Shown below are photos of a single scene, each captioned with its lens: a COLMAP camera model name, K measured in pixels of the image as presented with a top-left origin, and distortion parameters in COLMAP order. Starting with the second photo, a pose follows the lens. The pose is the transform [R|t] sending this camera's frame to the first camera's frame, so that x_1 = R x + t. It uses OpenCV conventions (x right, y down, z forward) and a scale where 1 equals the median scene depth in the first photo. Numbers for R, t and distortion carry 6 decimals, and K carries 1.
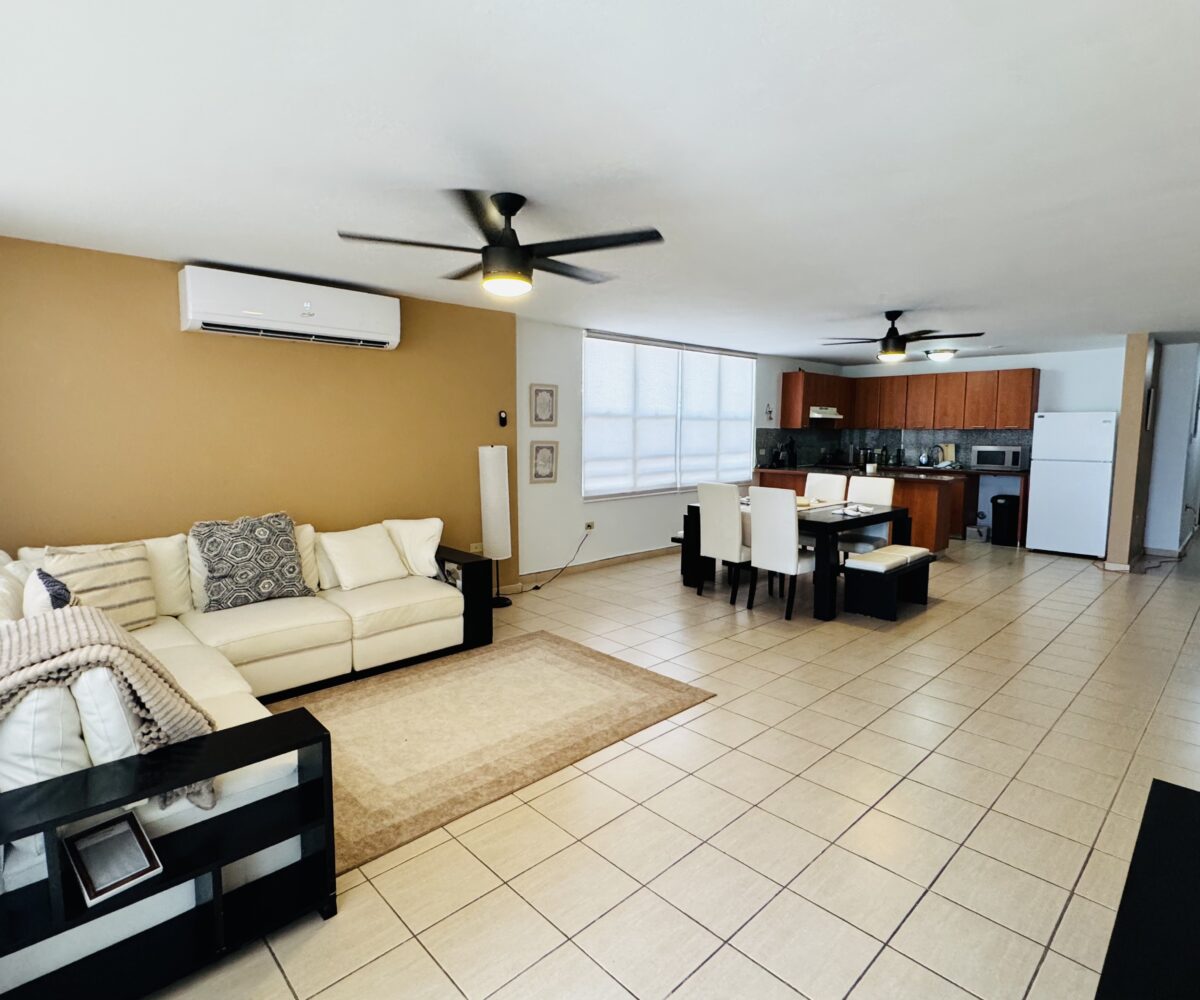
lens RADIAL K [[633.3, 0, 610.2], [0, 633.3, 493.3], [0, 0, 1]] dist [0.020594, 0.003646]
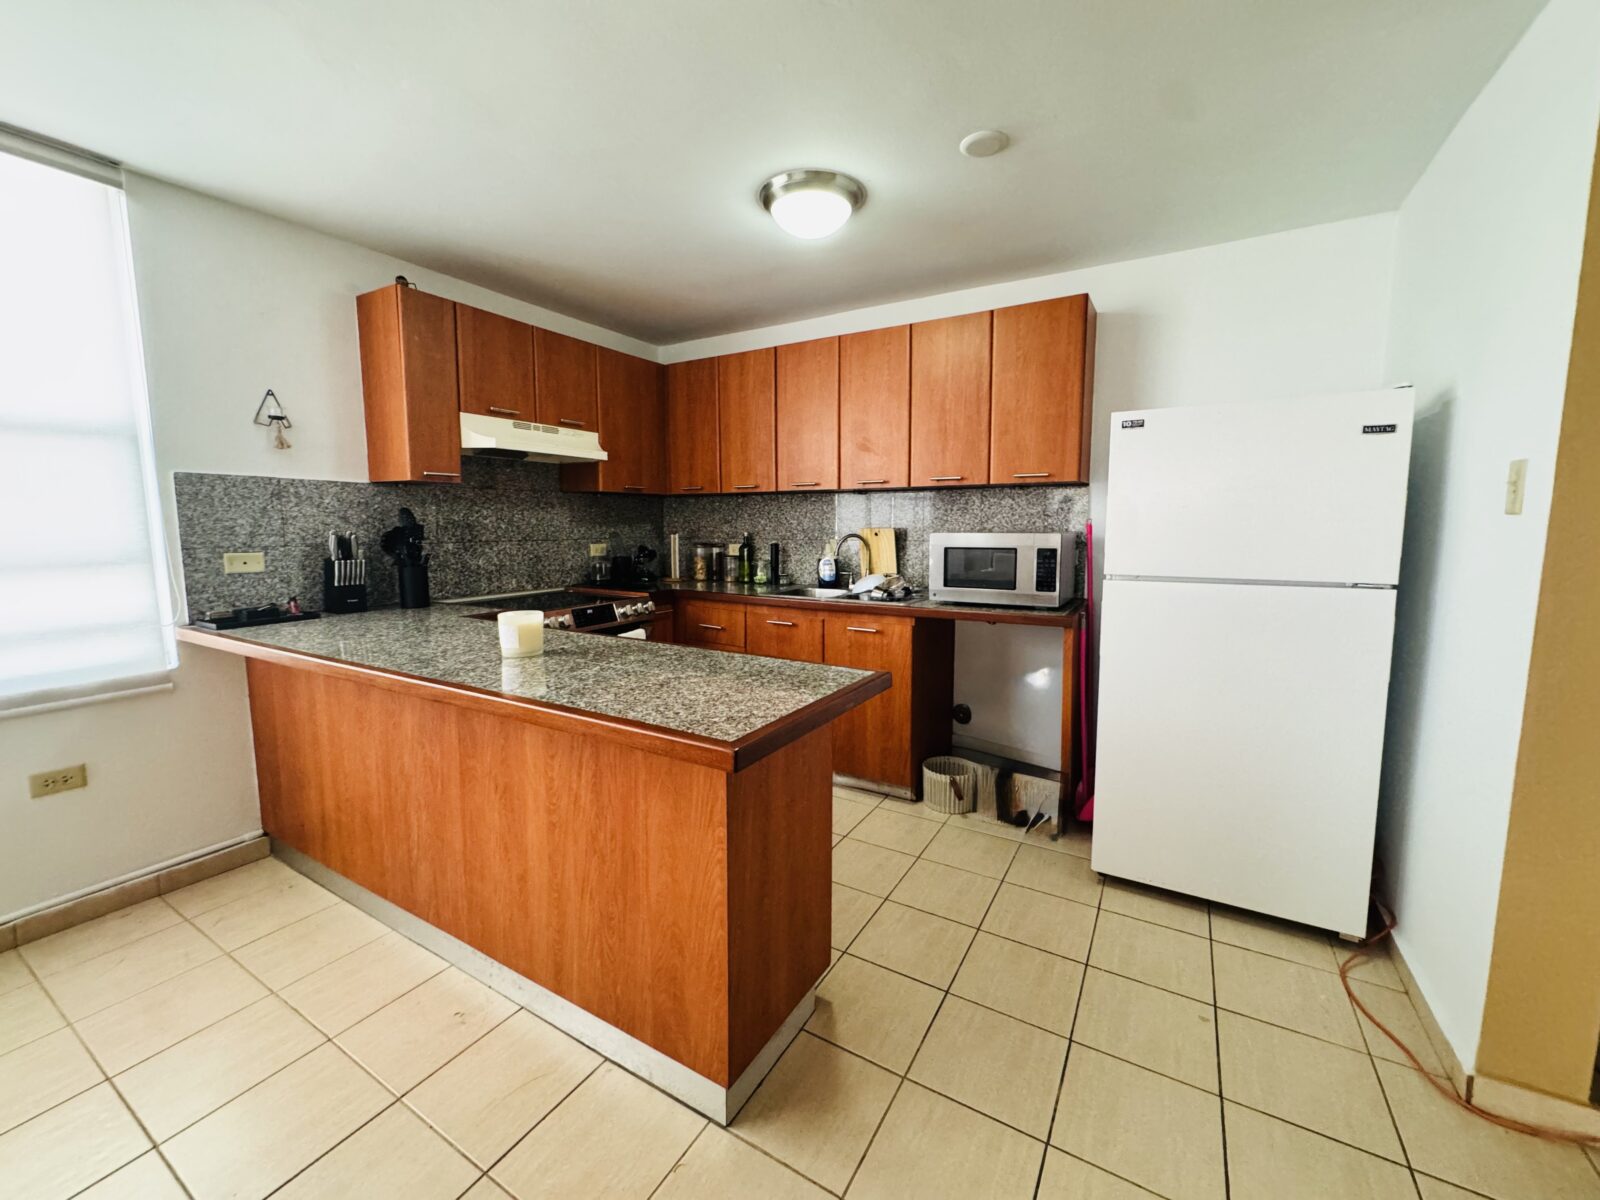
lens RADIAL K [[643.4, 0, 790.6], [0, 643.4, 596.5], [0, 0, 1]] dist [0.000197, -0.000012]
pose [[0.968664, -0.036211, 0.245721, 0.397474], [0.032455, 0.999286, 0.019320, -0.048007], [-0.246245, -0.010740, 0.969148, 0.664697]]
